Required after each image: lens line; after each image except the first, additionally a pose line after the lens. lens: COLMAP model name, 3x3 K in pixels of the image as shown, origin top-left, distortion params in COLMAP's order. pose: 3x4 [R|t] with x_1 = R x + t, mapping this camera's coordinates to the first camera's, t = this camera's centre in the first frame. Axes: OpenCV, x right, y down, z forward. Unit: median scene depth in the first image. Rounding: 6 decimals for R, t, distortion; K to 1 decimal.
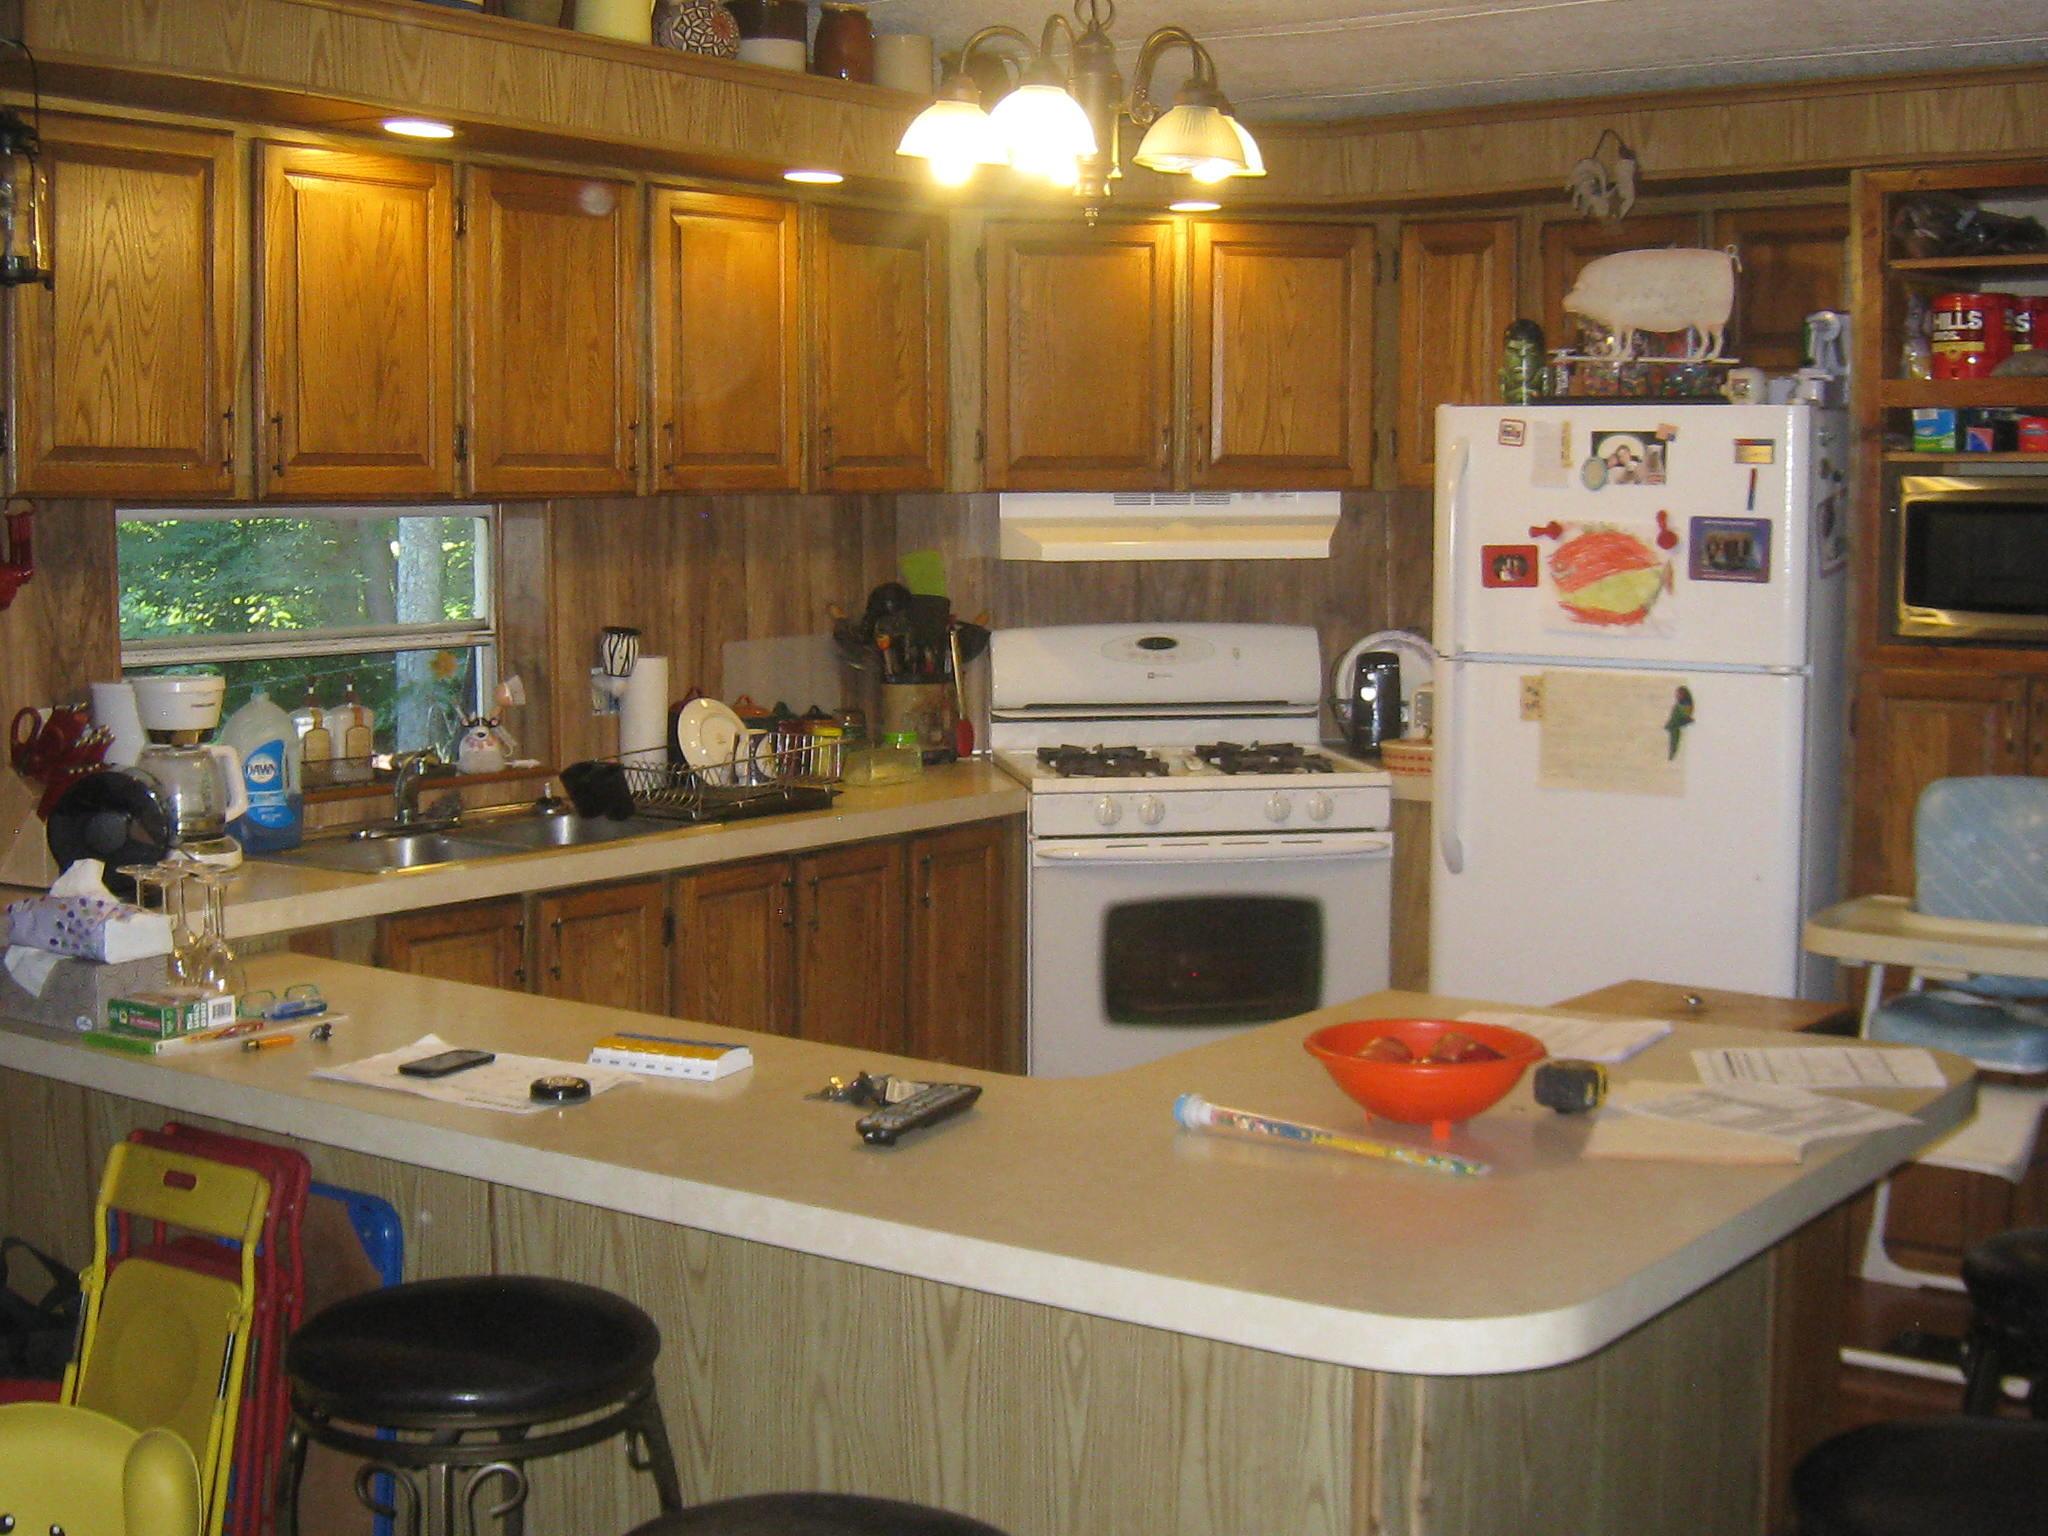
lens RADIAL K [[2708.5, 0, 1024.0], [0, 2708.5, 768.0], [0, 0, 1]] dist [-0.153108, 0.044317]
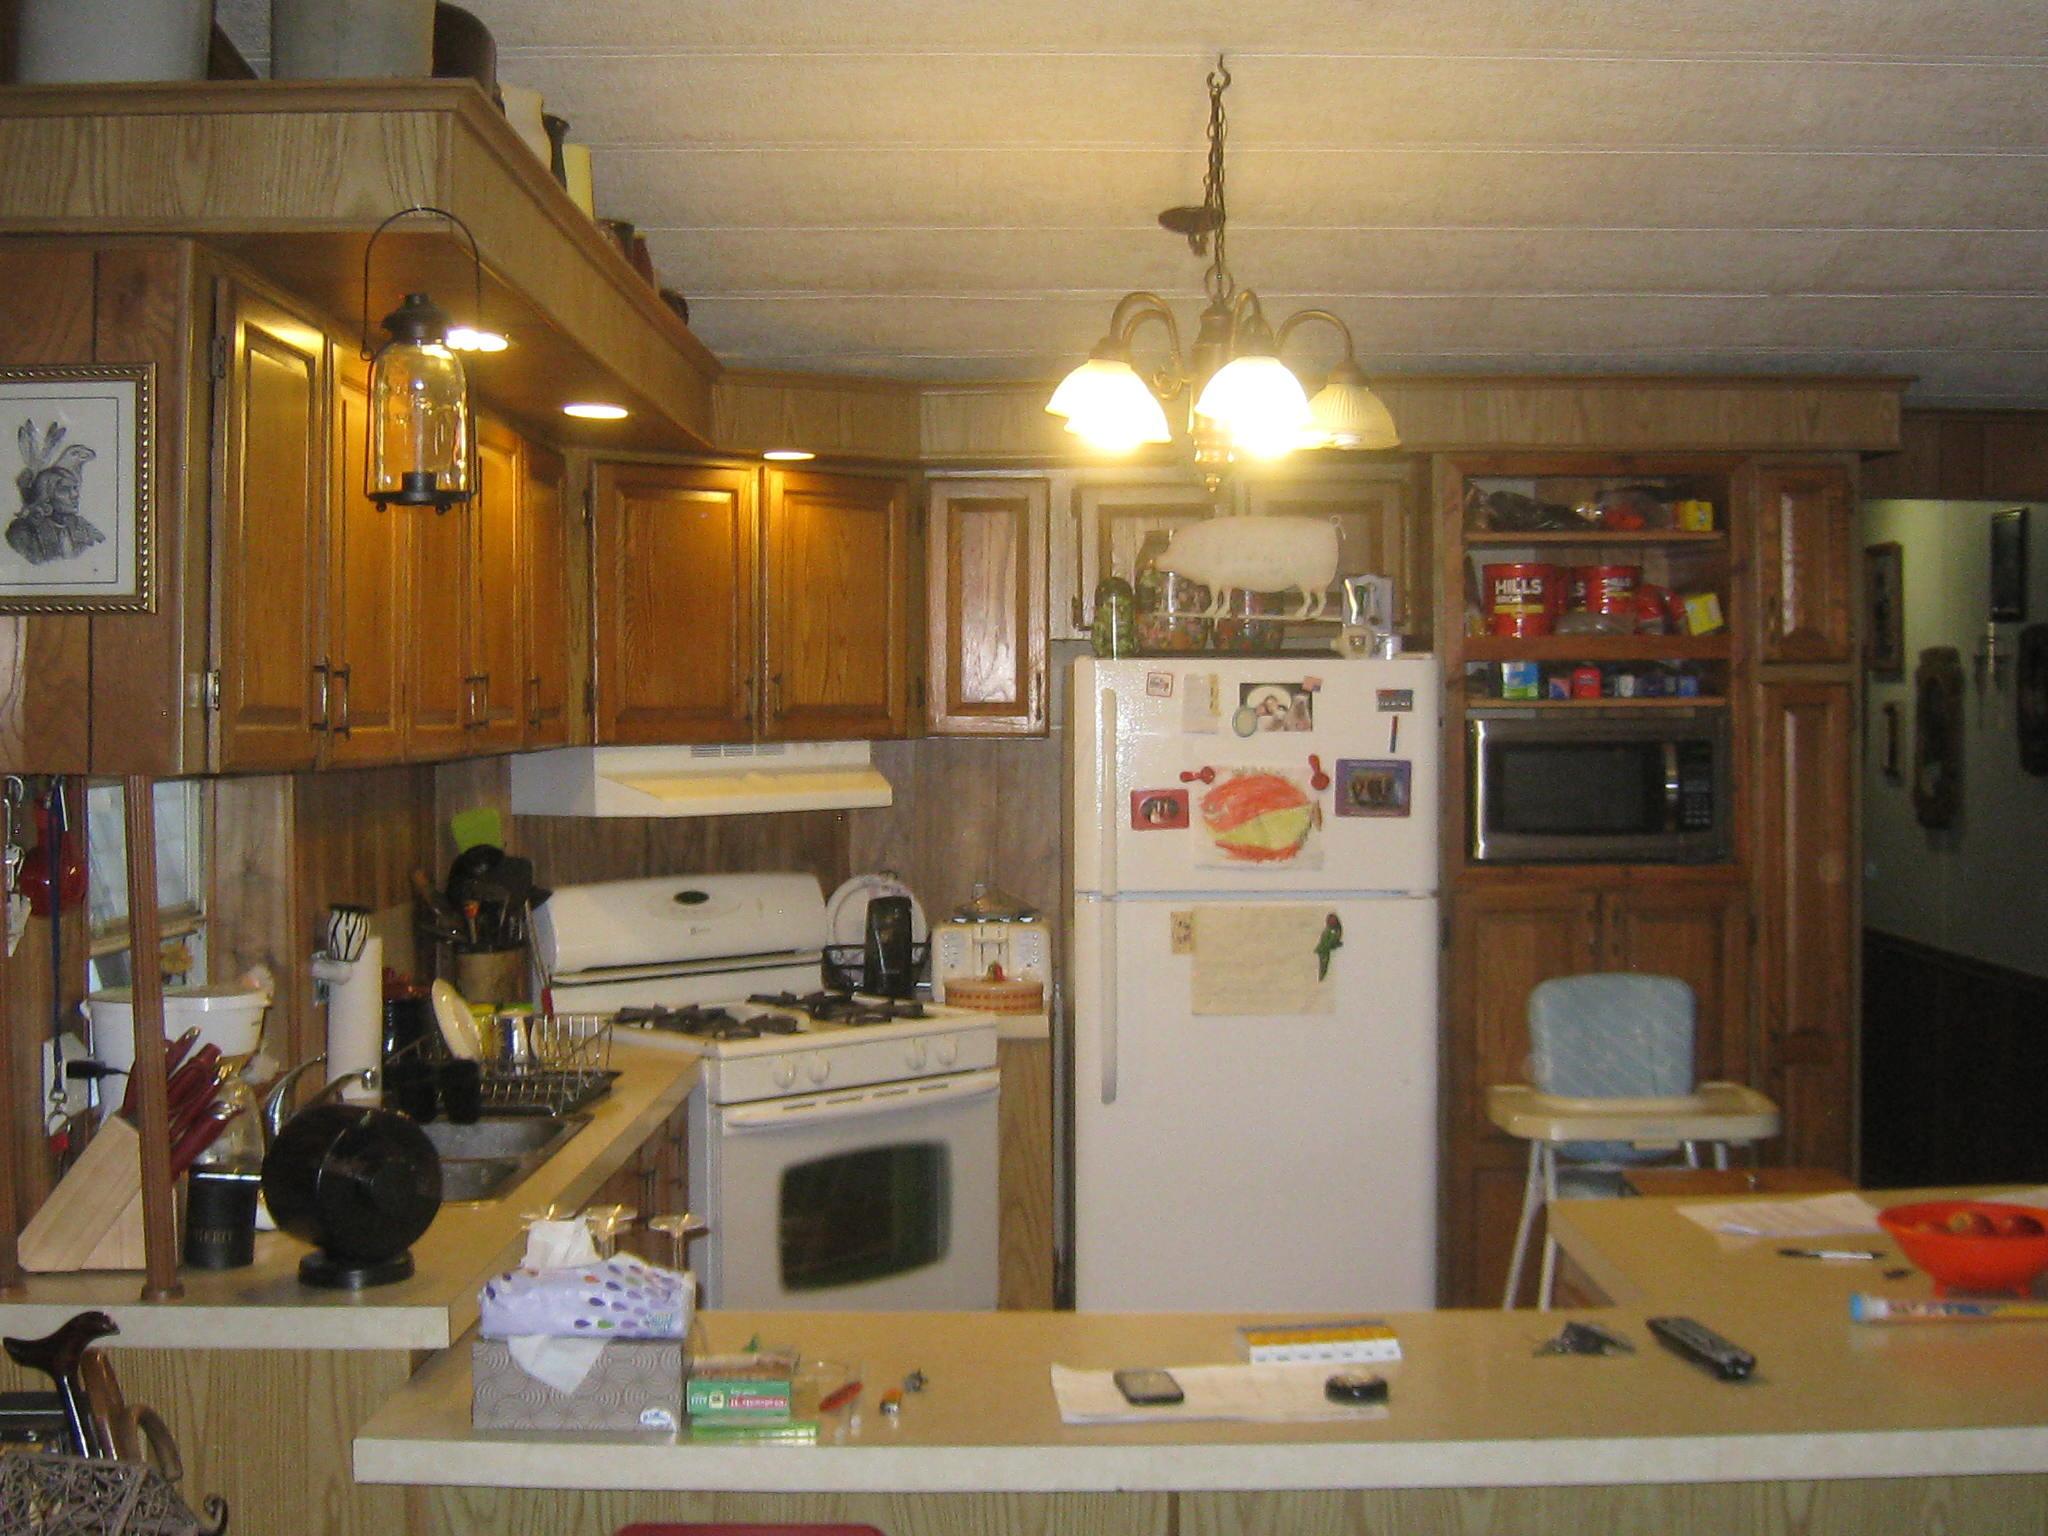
lens RADIAL K [[2708.5, 0, 1024.0], [0, 2708.5, 768.0], [0, 0, 1]] dist [-0.153108, 0.044317]
pose [[0.808322, -0.017861, 0.588470, -0.502651], [0.066301, 0.995943, -0.060842, -0.030277], [-0.584996, 0.088196, 0.806227, 0.171073]]
